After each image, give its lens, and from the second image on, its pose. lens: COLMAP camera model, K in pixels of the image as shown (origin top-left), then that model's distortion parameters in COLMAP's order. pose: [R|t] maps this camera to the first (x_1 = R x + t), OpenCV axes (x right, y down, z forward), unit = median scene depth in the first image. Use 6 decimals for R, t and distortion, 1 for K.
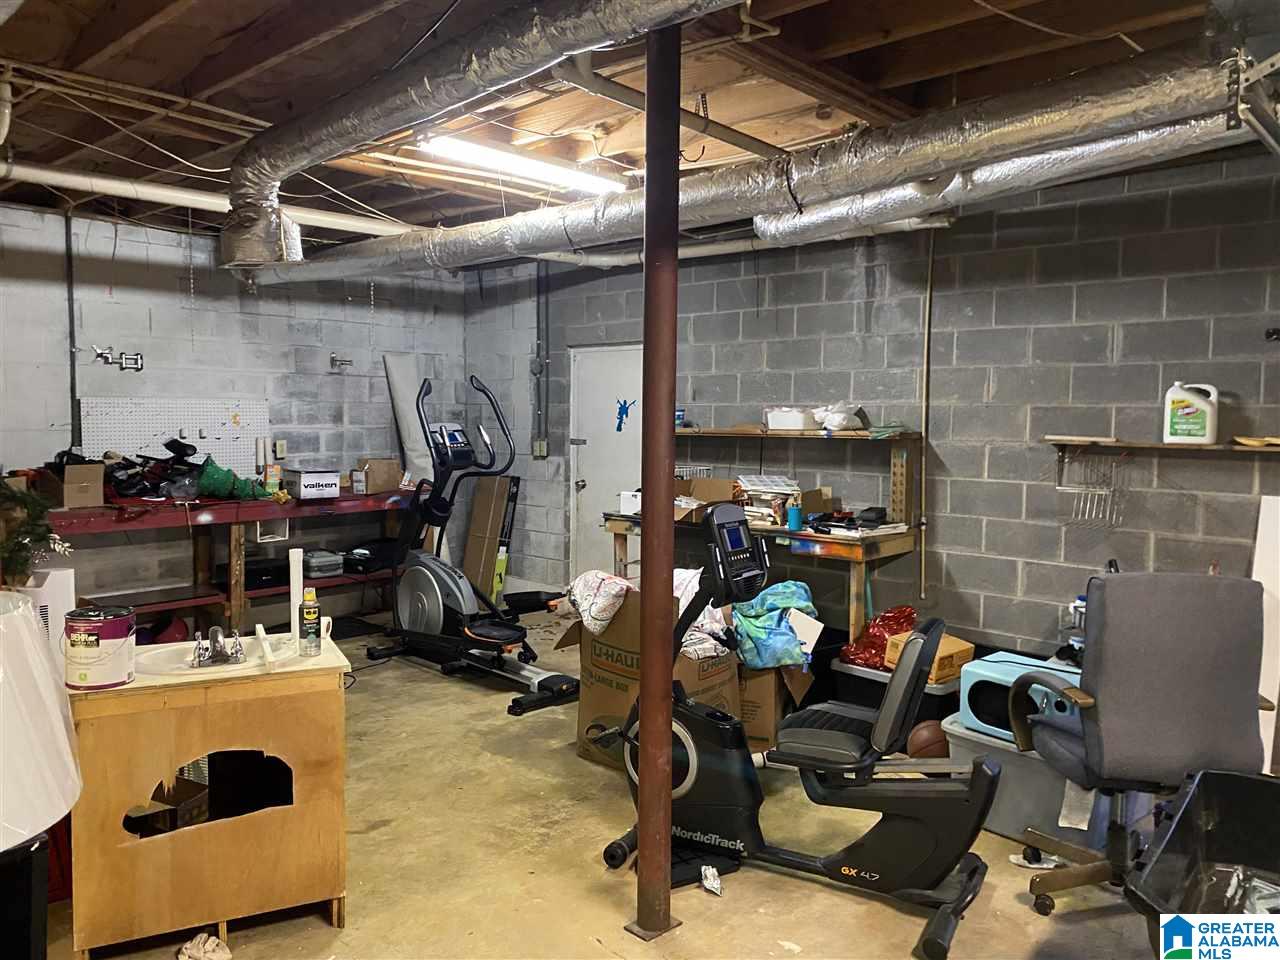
lens RADIAL K [[999.3, 0, 644.2], [0, 999.3, 479.3], [0, 0, 1]] dist [0.037246, -0.044023]
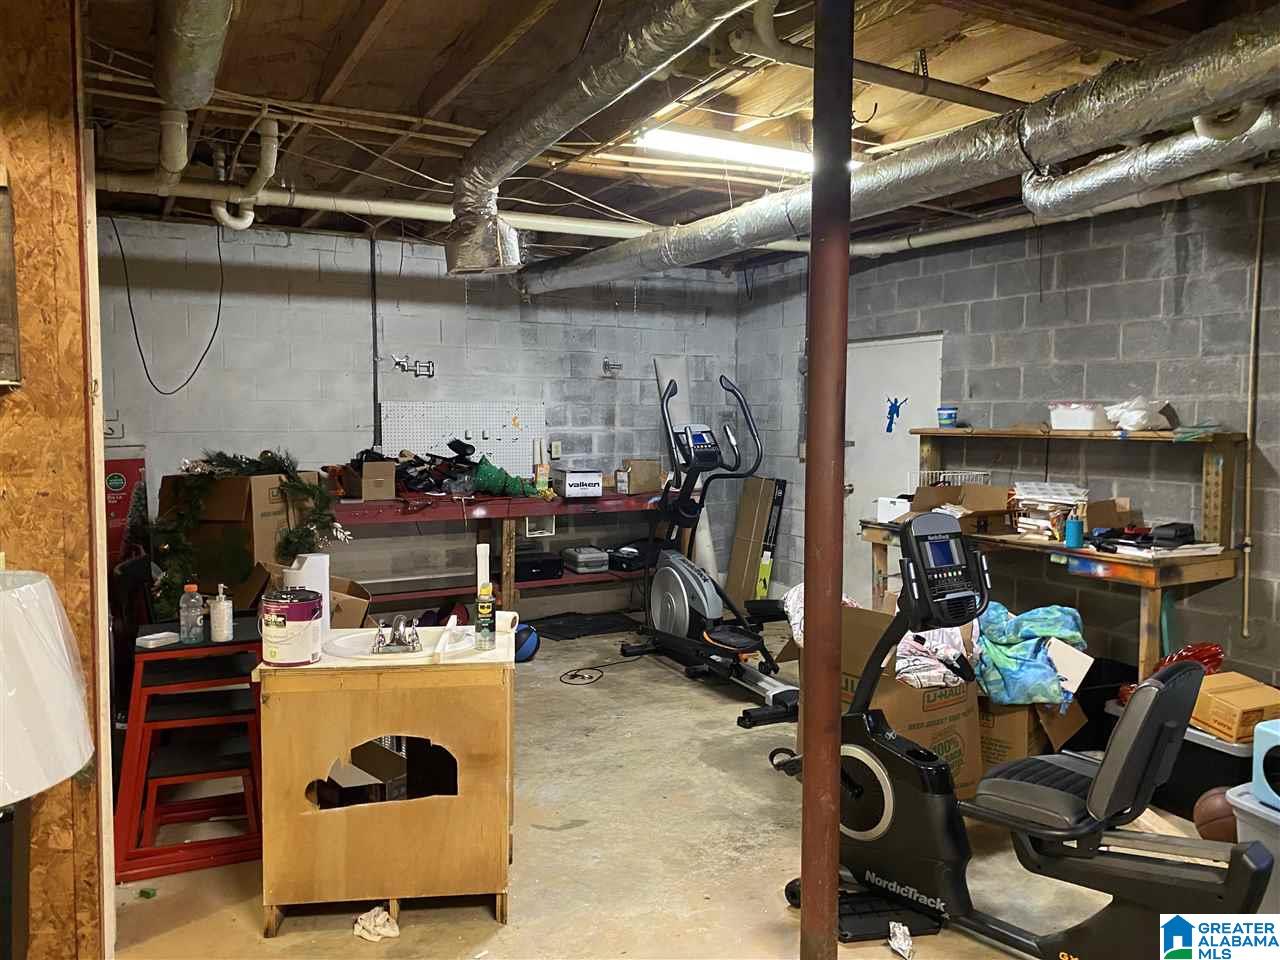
lens RADIAL K [[999.3, 0, 630.3], [0, 999.3, 480.1], [0, 0, 1]] dist [0.037246, -0.044023]
pose [[0.939712, 0.017652, -0.341512, 0.098598], [-0.018626, 0.999826, 0.000426, 0.000120], [0.341460, 0.005960, 0.939877, 0.062323]]
